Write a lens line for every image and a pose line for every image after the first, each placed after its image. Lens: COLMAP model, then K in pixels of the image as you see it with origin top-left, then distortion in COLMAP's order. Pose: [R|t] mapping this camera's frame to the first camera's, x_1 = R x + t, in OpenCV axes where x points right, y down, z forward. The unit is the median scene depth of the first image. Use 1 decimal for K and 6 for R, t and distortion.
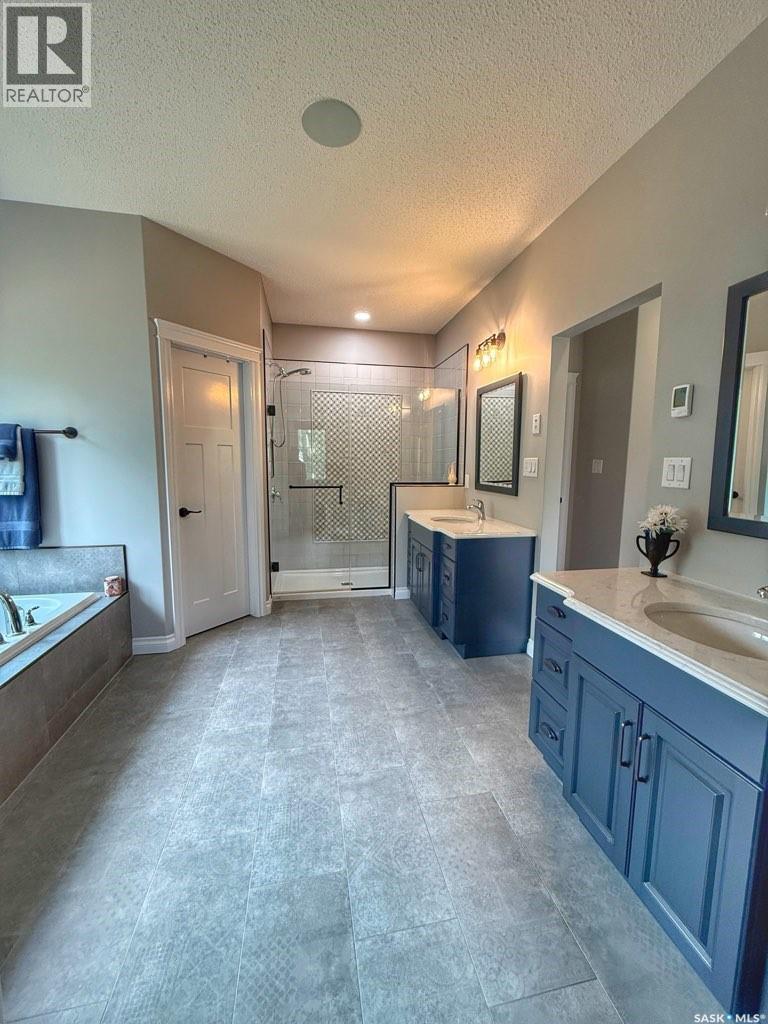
lens RADIAL K [[405.7, 0, 384.2], [0, 405.7, 507.9], [0, 0, 1]] dist [-0.002387, -0.000082]
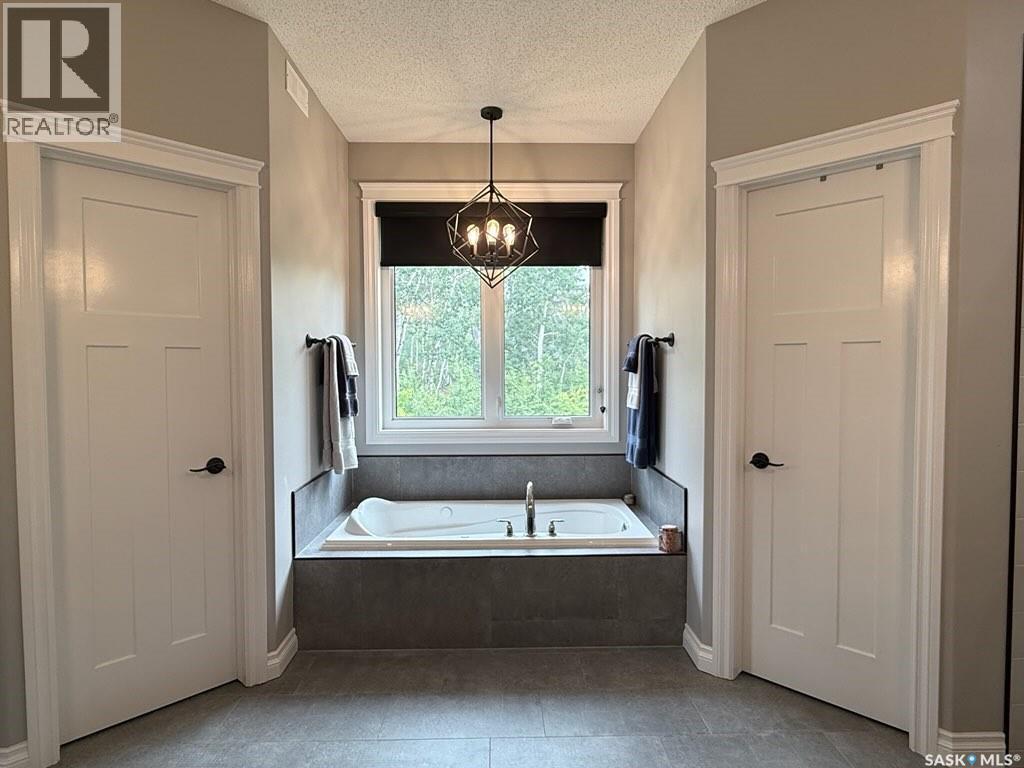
lens RADIAL K [[575.6, 0, 511.3], [0, 575.6, 382.5], [0, 0, 1]] dist [-0.001933, 0.002046]
pose [[-0.170245, 0.023197, -0.985129, 0.288657], [-0.113391, 0.992621, 0.042969, -0.072141], [0.978856, 0.119020, -0.166358, 0.574179]]
